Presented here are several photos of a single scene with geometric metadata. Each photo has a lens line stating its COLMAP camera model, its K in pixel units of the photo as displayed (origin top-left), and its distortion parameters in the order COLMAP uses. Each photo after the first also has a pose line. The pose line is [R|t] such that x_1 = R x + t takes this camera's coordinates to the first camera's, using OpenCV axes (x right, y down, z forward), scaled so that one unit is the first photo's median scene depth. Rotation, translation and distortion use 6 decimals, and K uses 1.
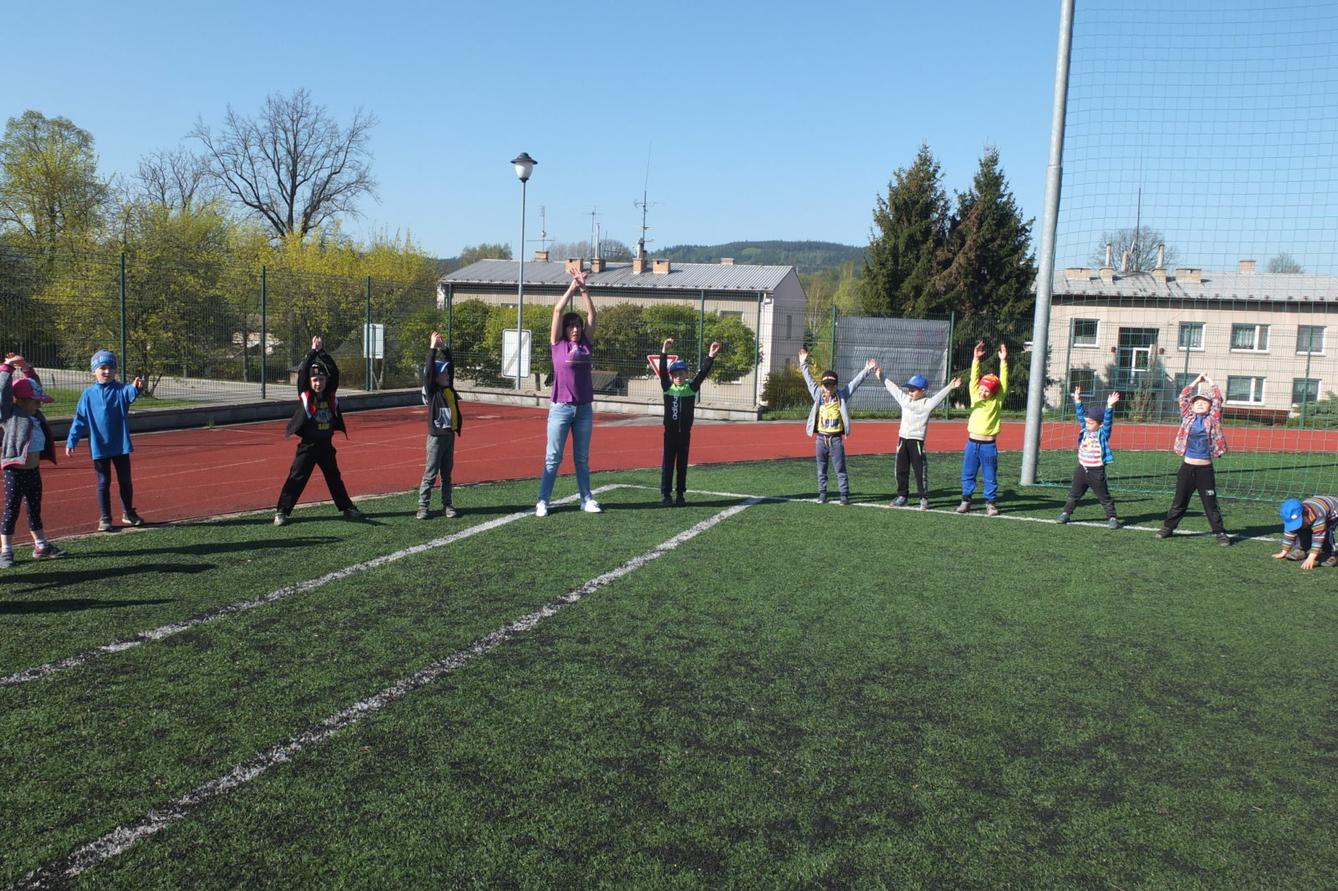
lens RADIAL K [[1046.7, 0, 669.0], [0, 1046.7, 445.5], [0, 0, 1]] dist [-0.037562, 0.027587]
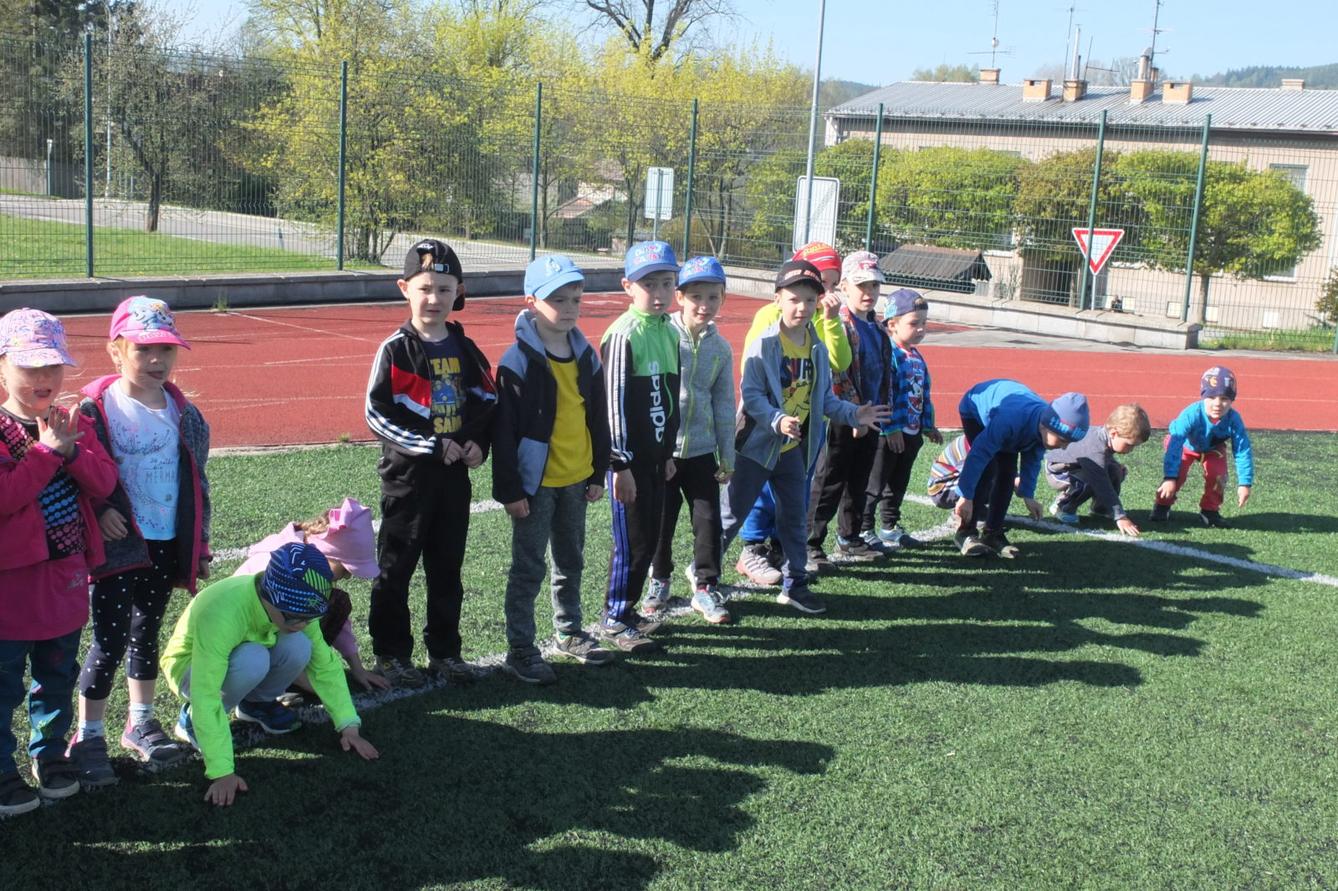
lens RADIAL K [[1531.7, 0, 671.4], [0, 1531.7, 394.3], [0, 0, 1]] dist [-0.102332, 0.277364]
pose [[0.939785, 0.064683, -0.335590, 0.030283], [-0.057348, 0.997850, 0.031735, -0.002514], [0.336921, -0.010578, 0.941473, 0.049462]]
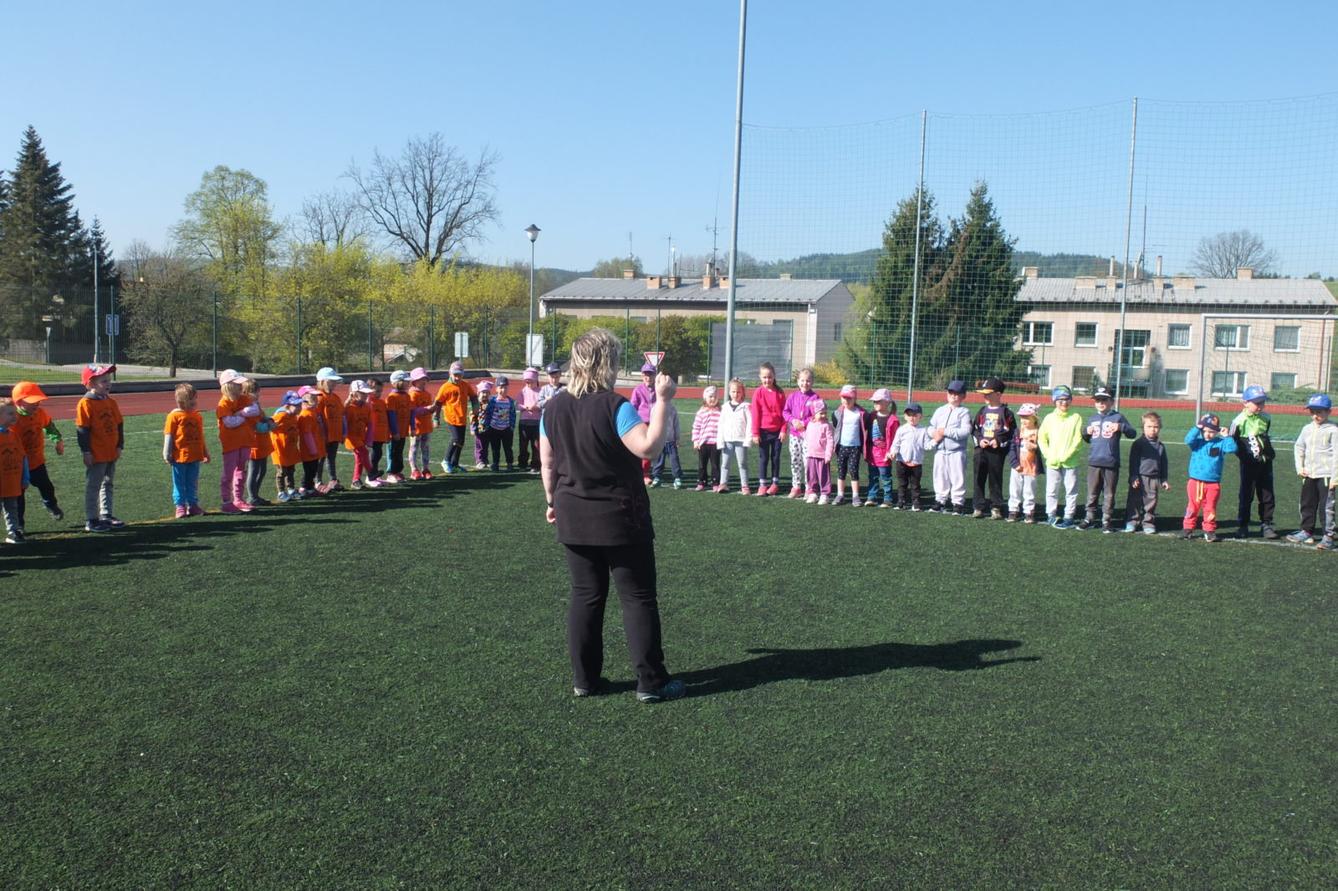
lens RADIAL K [[1046.3, 0, 669.0], [0, 1046.3, 445.5], [0, 0, 1]] dist [-0.058020, 0.048038]
pose [[0.991567, 0.001349, -0.129585, 0.096644], [-0.002539, 0.999956, -0.009016, 0.026129], [0.129568, 0.009269, 0.991527, -0.196849]]
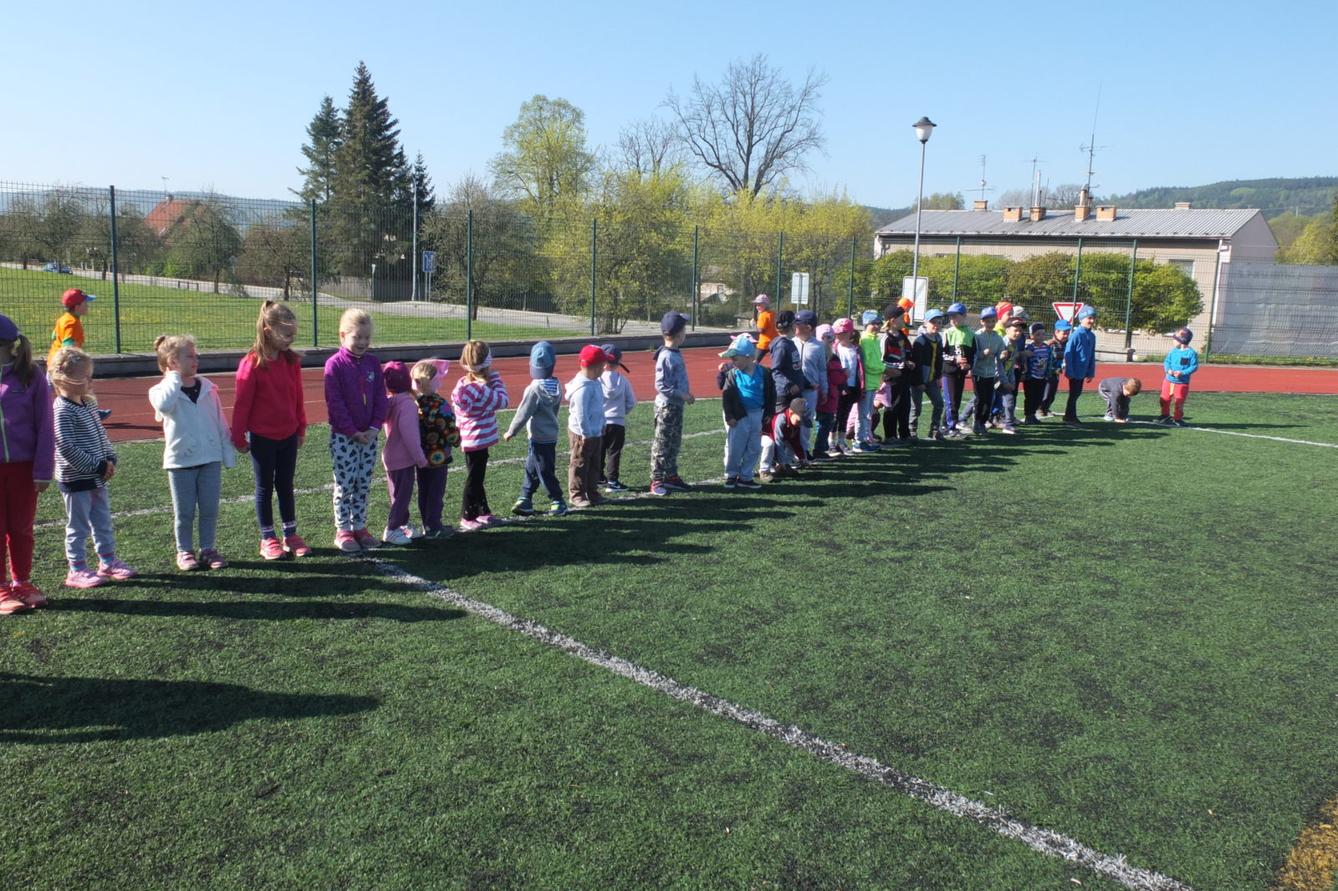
lens RADIAL K [[1047.3, 0, 669.0], [0, 1047.3, 445.5], [0, 0, 1]] dist [-0.059295, 0.047150]
pose [[0.913023, 0.057865, -0.403784, 0.027481], [-0.039213, 0.997753, 0.054319, 0.006837], [0.406020, -0.033761, 0.913240, -0.046658]]
